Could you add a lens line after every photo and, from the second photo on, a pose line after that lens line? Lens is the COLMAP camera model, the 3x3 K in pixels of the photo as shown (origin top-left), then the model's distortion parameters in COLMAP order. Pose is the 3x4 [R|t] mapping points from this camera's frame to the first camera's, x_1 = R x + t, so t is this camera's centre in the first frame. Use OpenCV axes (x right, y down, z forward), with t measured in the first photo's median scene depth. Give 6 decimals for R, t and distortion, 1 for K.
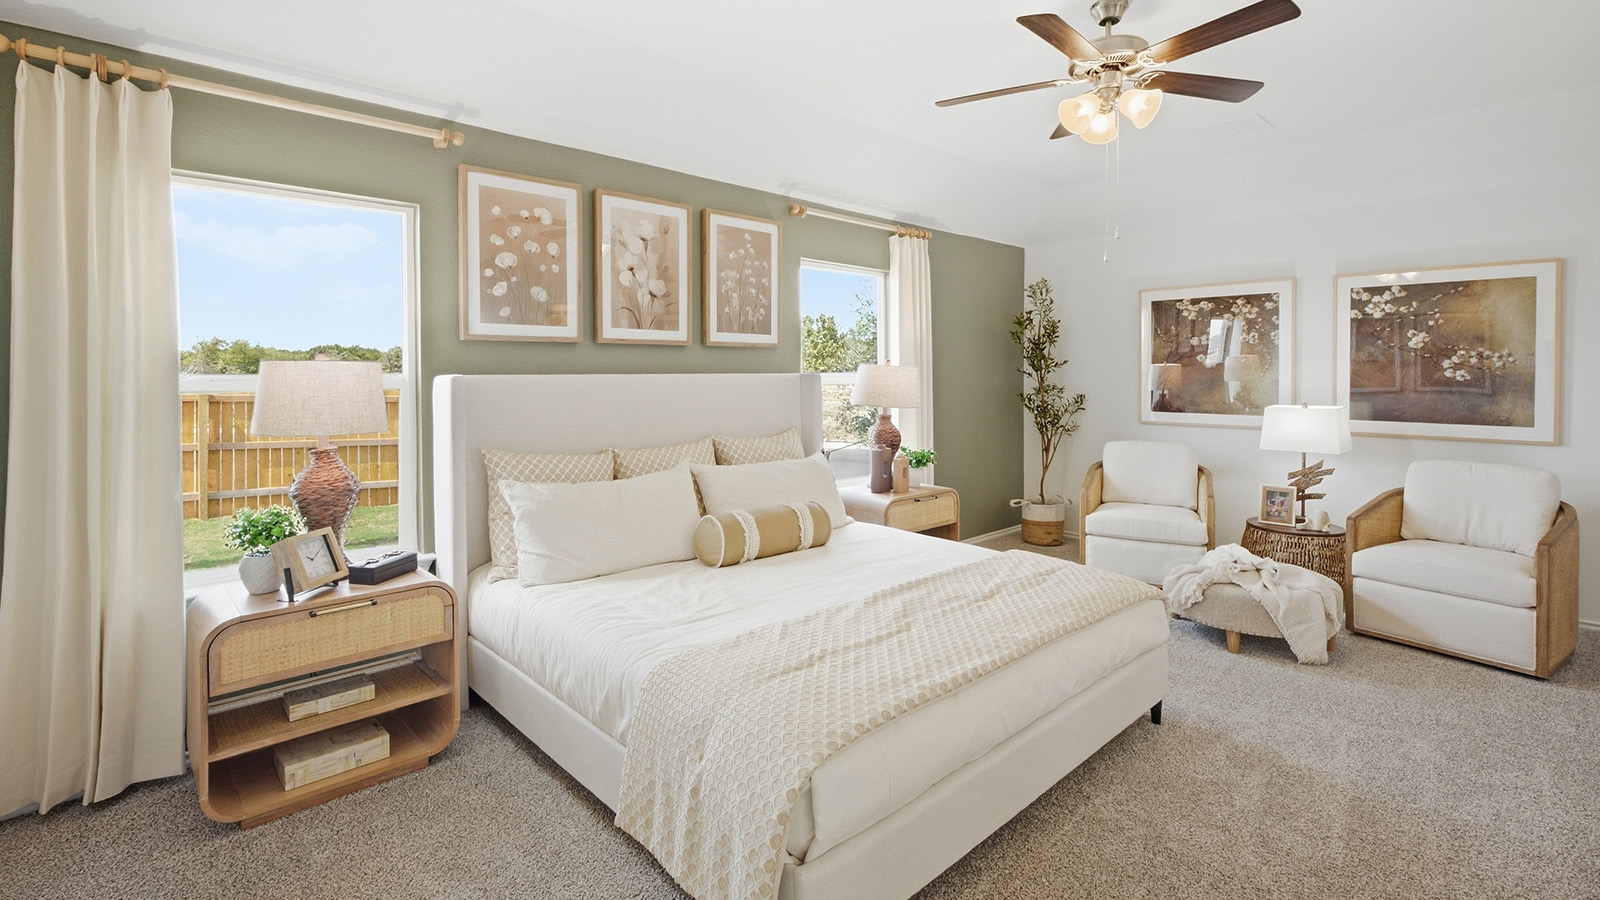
lens RADIAL K [[735.5, 0, 804.9], [0, 735.5, 375.6], [0, 0, 1]] dist [0.004088, -0.000300]
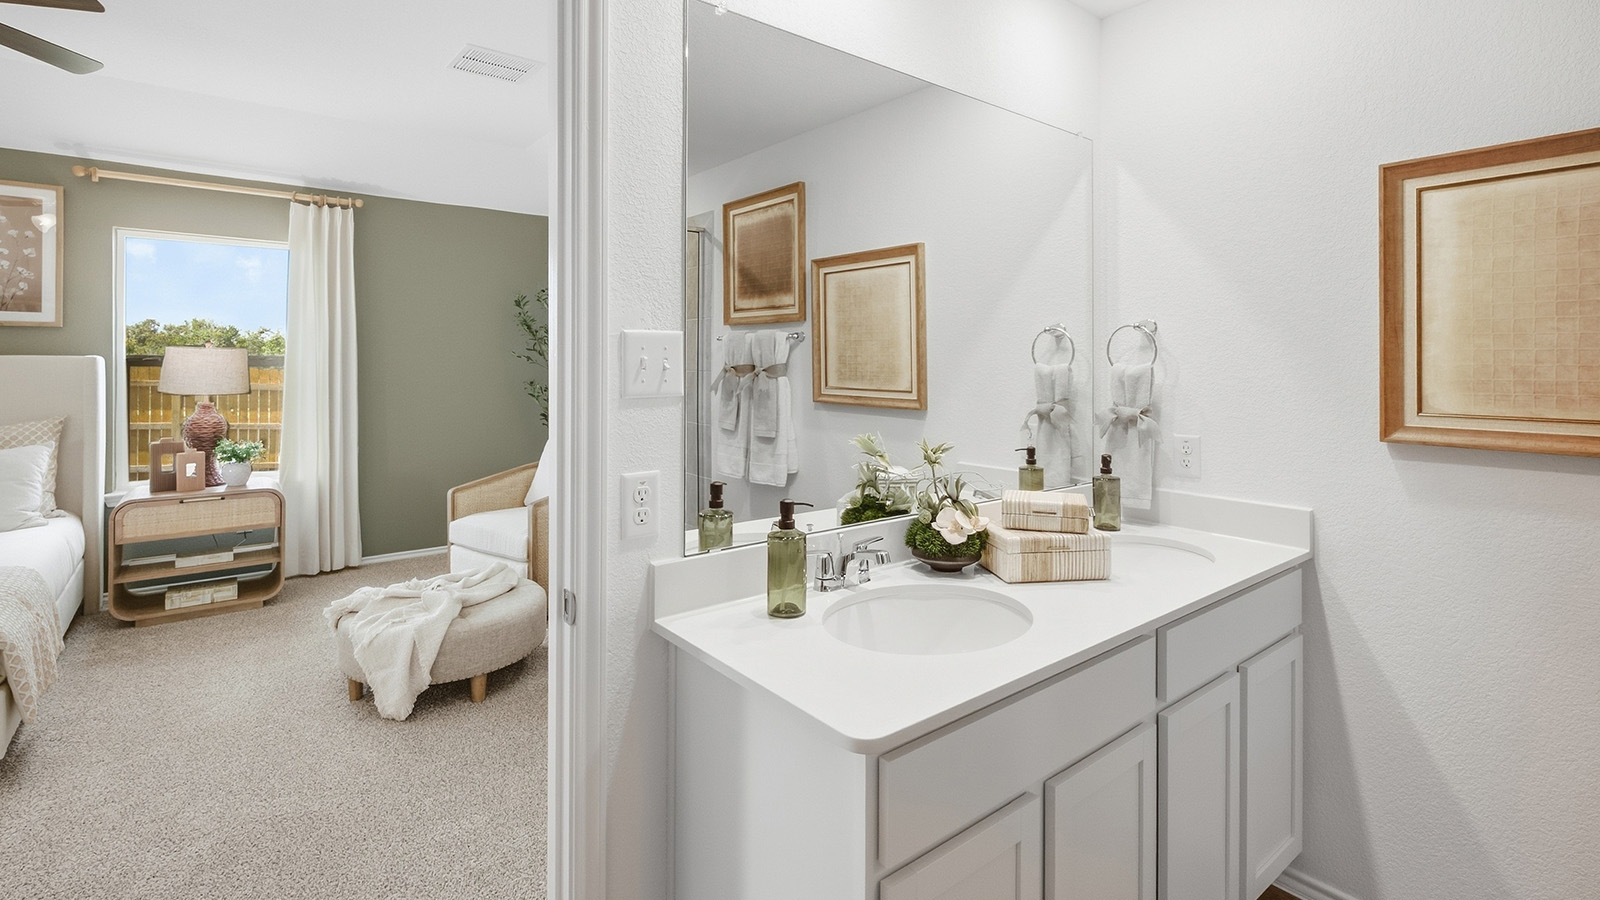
lens RADIAL K [[737.3, 0, 795.6], [0, 737.3, 360.6], [0, 0, 1]] dist [-0.000961, -0.000163]
pose [[0.996076, 0.004126, -0.088404, 0.907911], [-0.004644, 0.999973, -0.005653, 0.004487], [0.088378, 0.006042, 0.996069, 0.177510]]
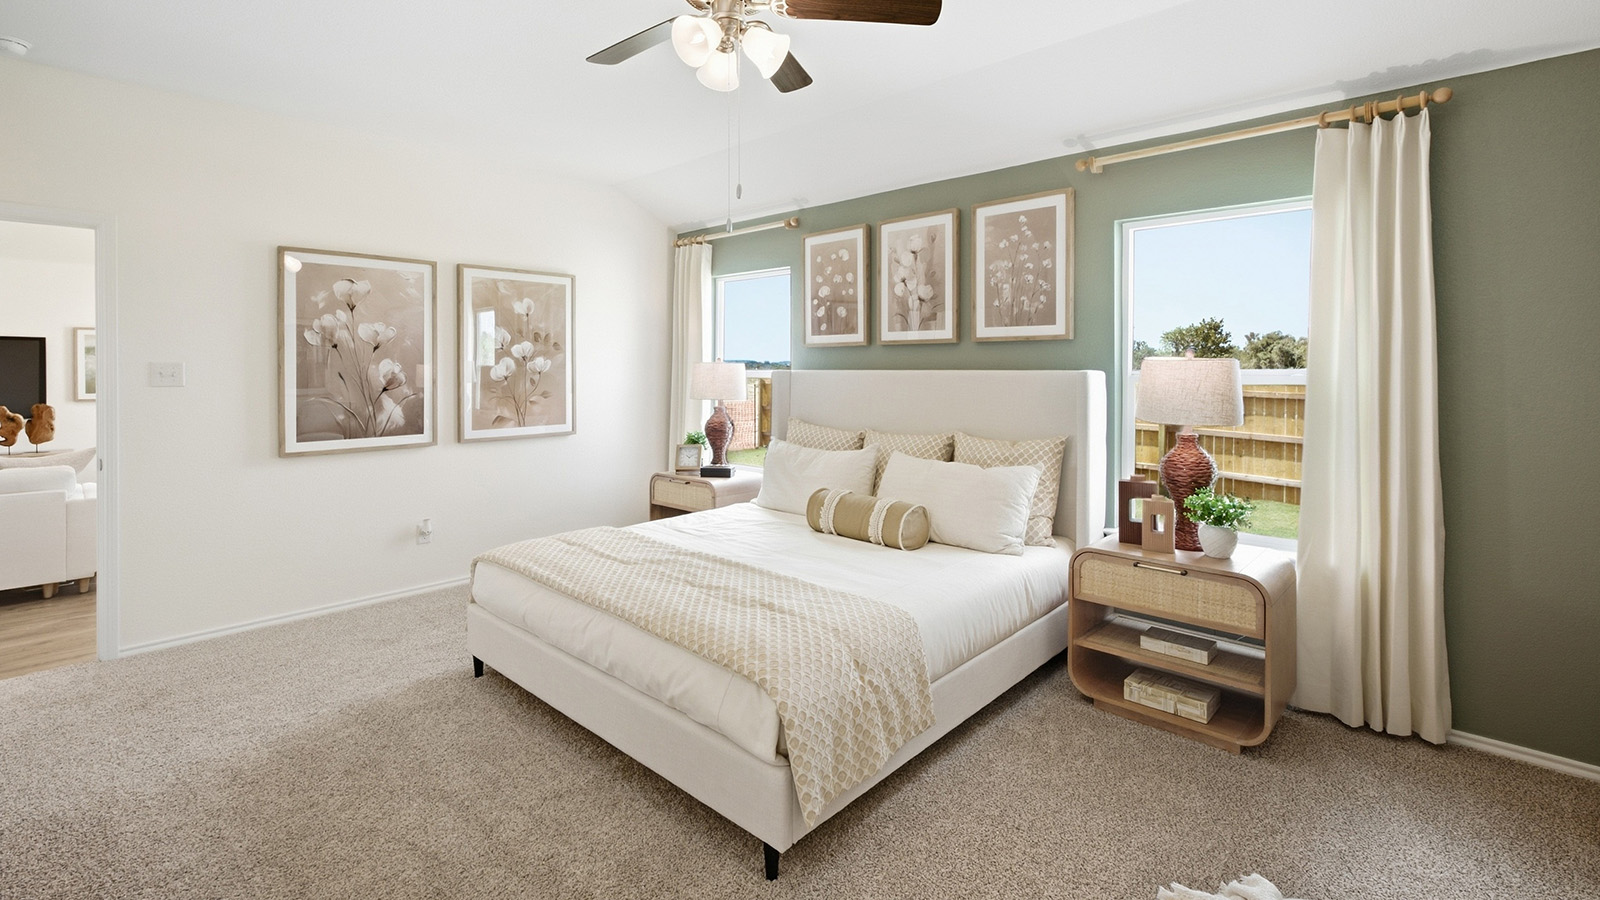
lens RADIAL K [[722.7, 0, 803.4], [0, 722.7, 373.1], [0, 0, 1]] dist [0.002695, -0.000196]
pose [[0.070685, 0.006450, -0.997478, 0.736240], [-0.004268, 0.999972, 0.006164, -0.002849], [0.997490, 0.003821, 0.070710, 0.618968]]
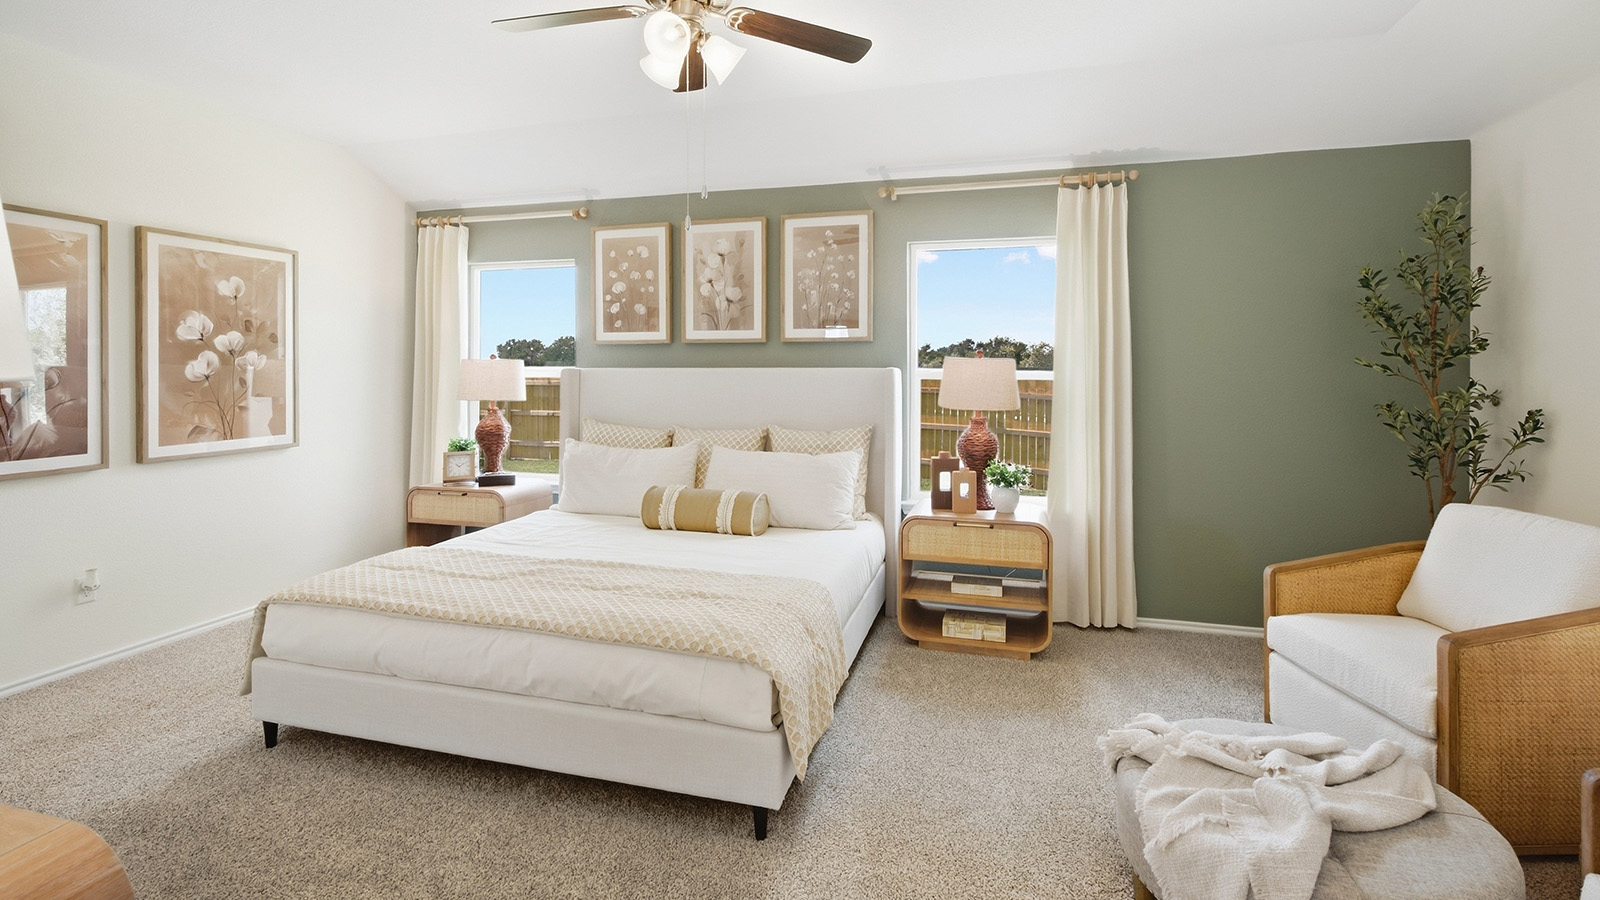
lens RADIAL K [[735.5, 0, 804.9], [0, 735.5, 375.6], [0, 0, 1]] dist [0.004088, -0.000300]
pose [[0.517522, 0.007624, -0.855636, 0.721332], [-0.004486, 0.999971, 0.006196, 0.002224], [0.855658, 0.000632, 0.517541, 0.411781]]
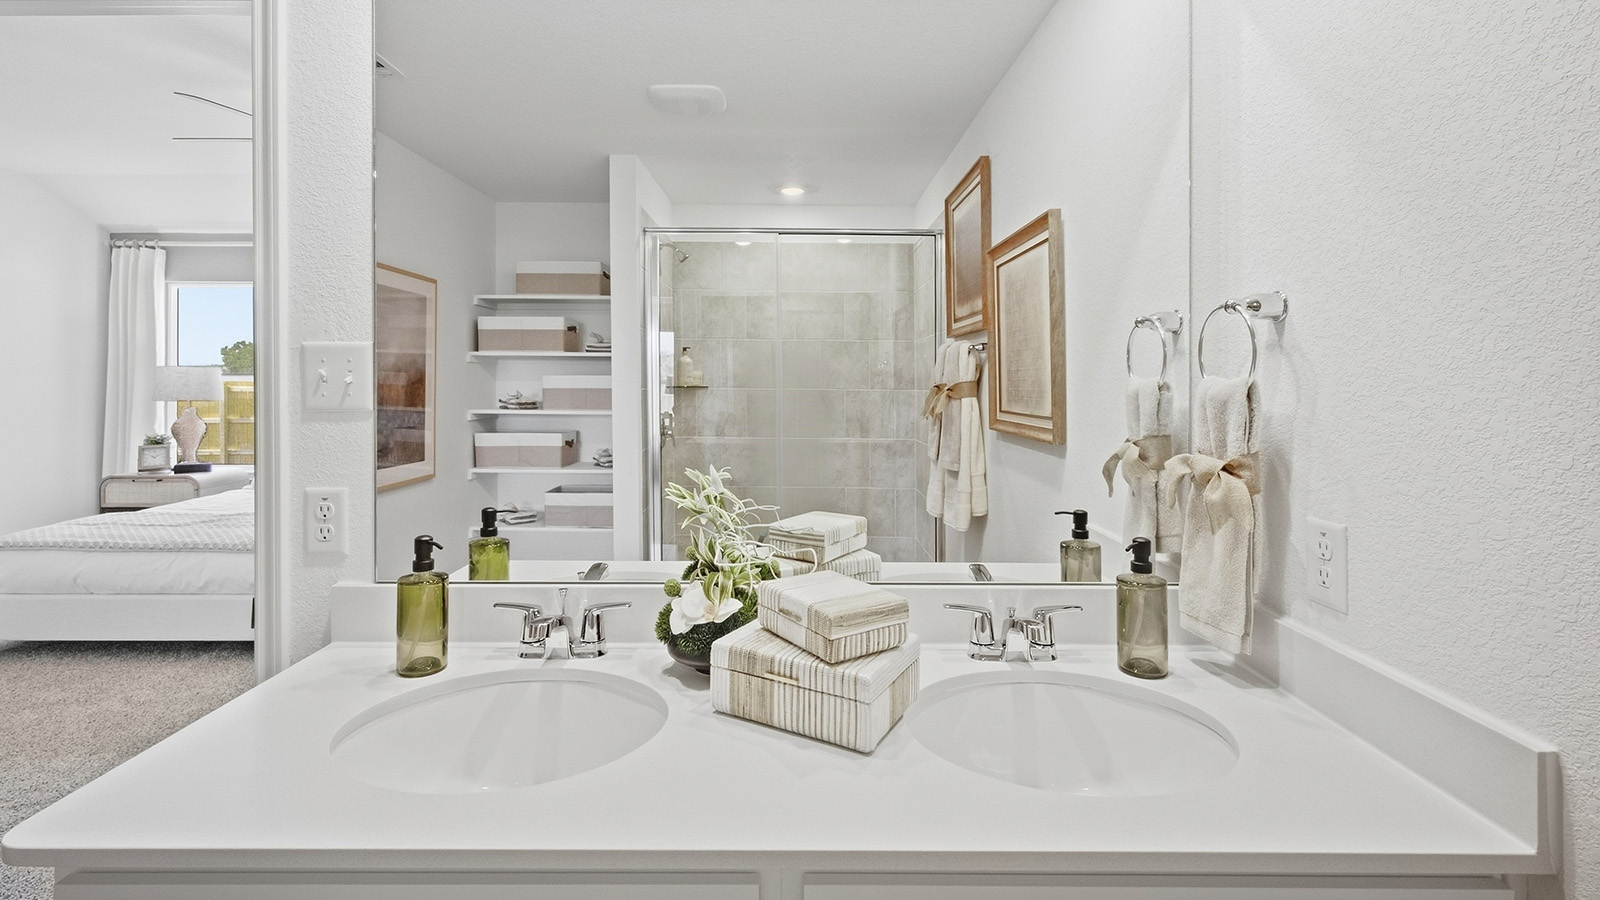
lens RADIAL K [[723.2, 0, 798.0], [0, 723.2, 387.3], [0, 0, 1]] dist [0.000089, 0.000113]
pose [[0.730799, 0.011065, -0.682503, 1.146334], [-0.007760, 0.999939, 0.007902, 0.004911], [0.682548, -0.000479, 0.730841, 0.386072]]
